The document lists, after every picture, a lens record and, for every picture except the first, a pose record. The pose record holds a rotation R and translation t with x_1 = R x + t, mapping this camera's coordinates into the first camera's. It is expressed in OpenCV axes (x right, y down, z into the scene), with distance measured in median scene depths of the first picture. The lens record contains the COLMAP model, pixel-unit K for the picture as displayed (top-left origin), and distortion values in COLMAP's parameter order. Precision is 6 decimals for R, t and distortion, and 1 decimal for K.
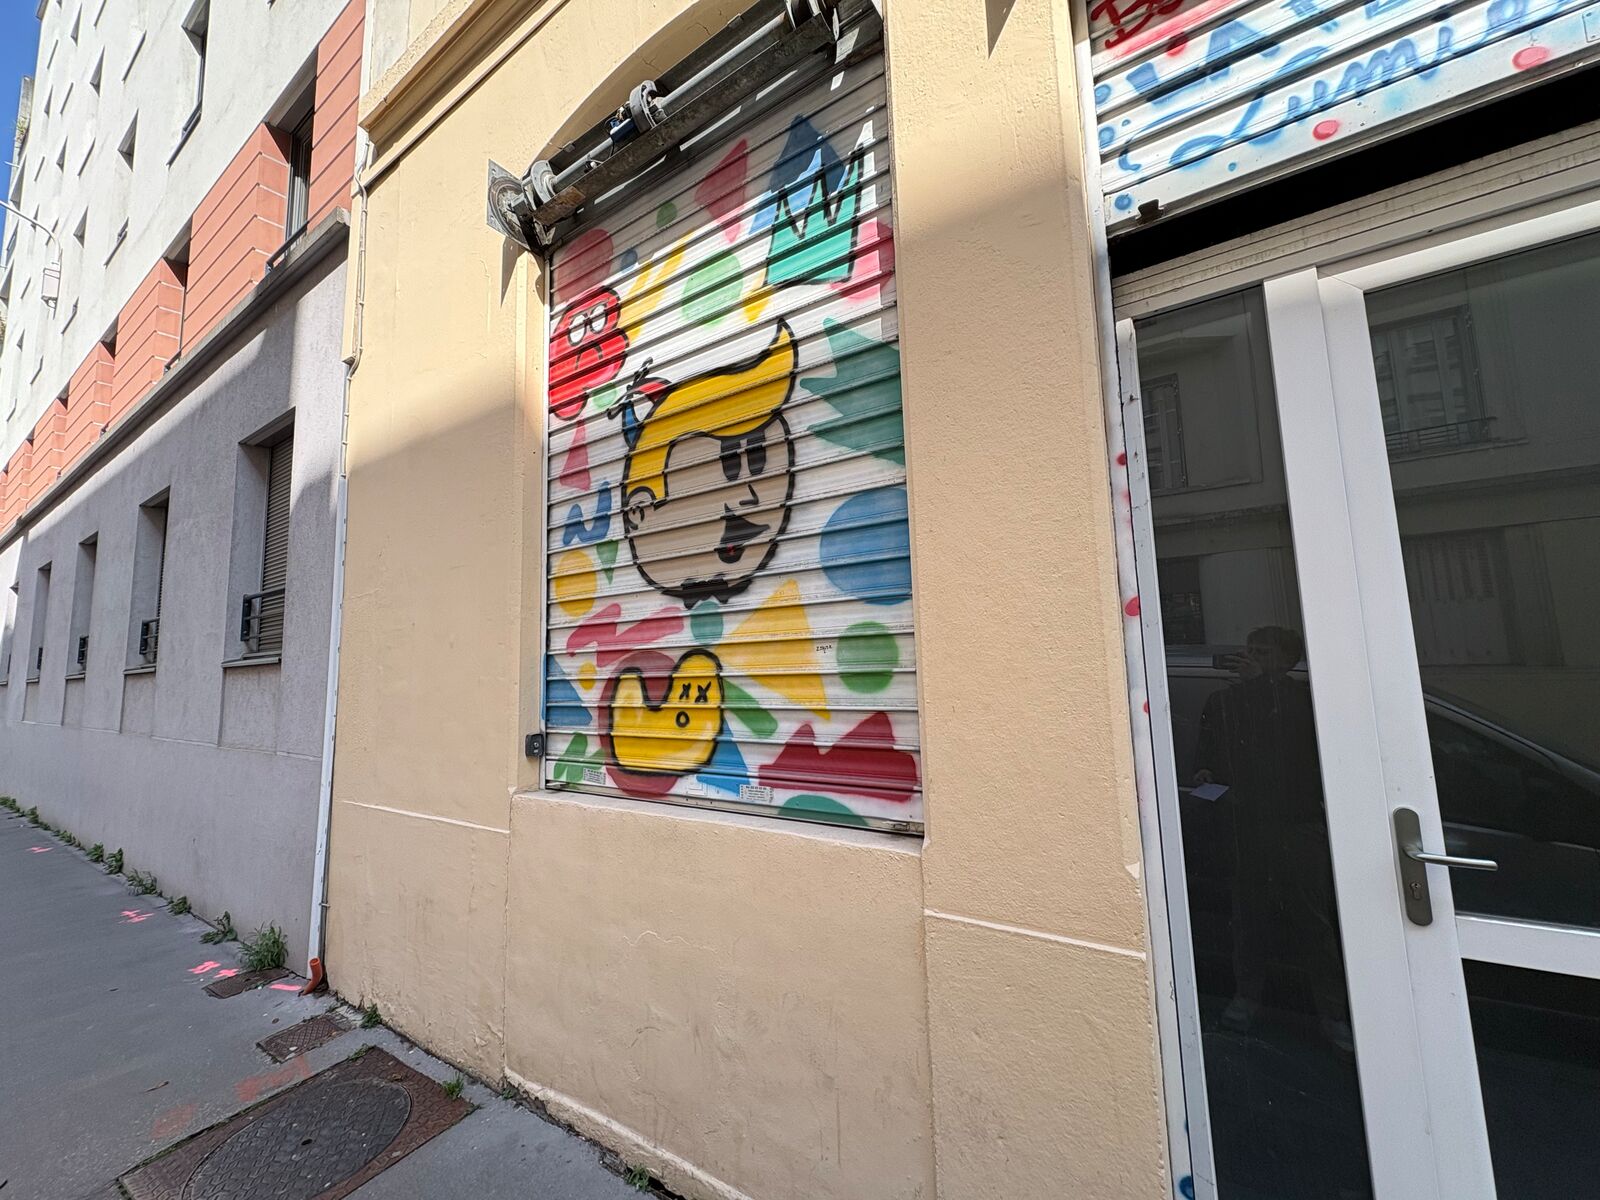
lens RADIAL K [[633.9, 0, 792.7], [0, 633.9, 602.9], [0, 0, 1]] dist [-0.003175, -0.000368]
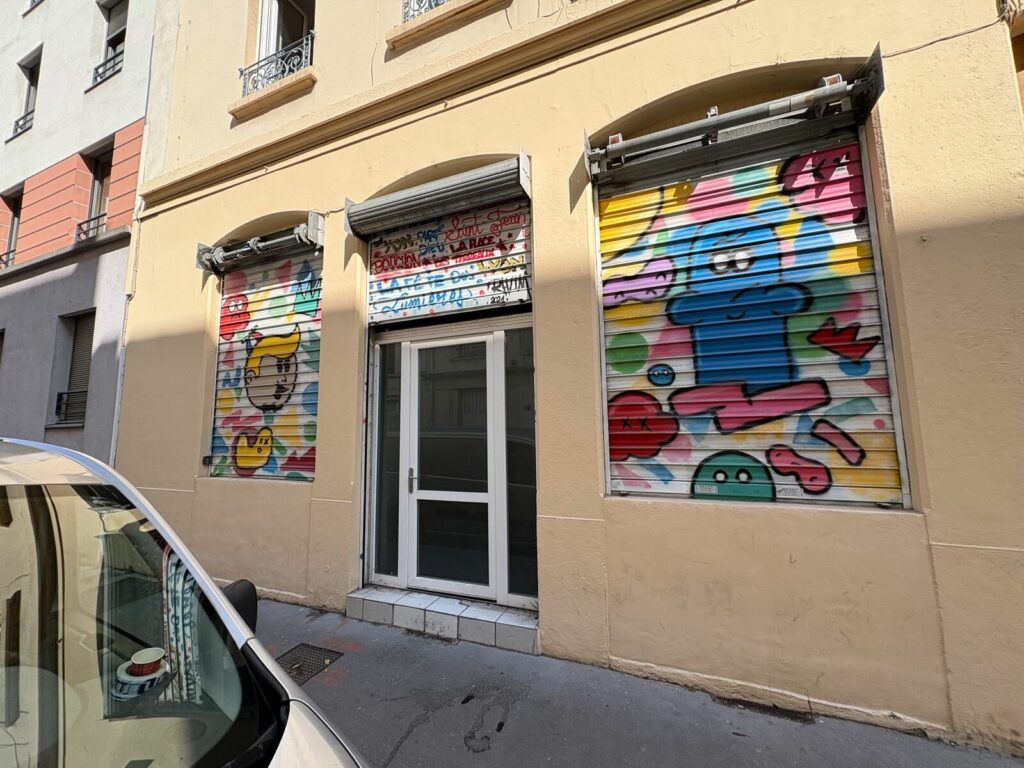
lens RADIAL K [[405.7, 0, 517.0], [0, 405.7, 381.5], [0, 0, 1]] dist [-0.003175, -0.000368]
pose [[0.979205, 0.035623, 0.199722, 0.619131], [-0.033213, 0.999330, -0.015408, -0.151611], [-0.200137, 0.008454, 0.979731, -1.121492]]
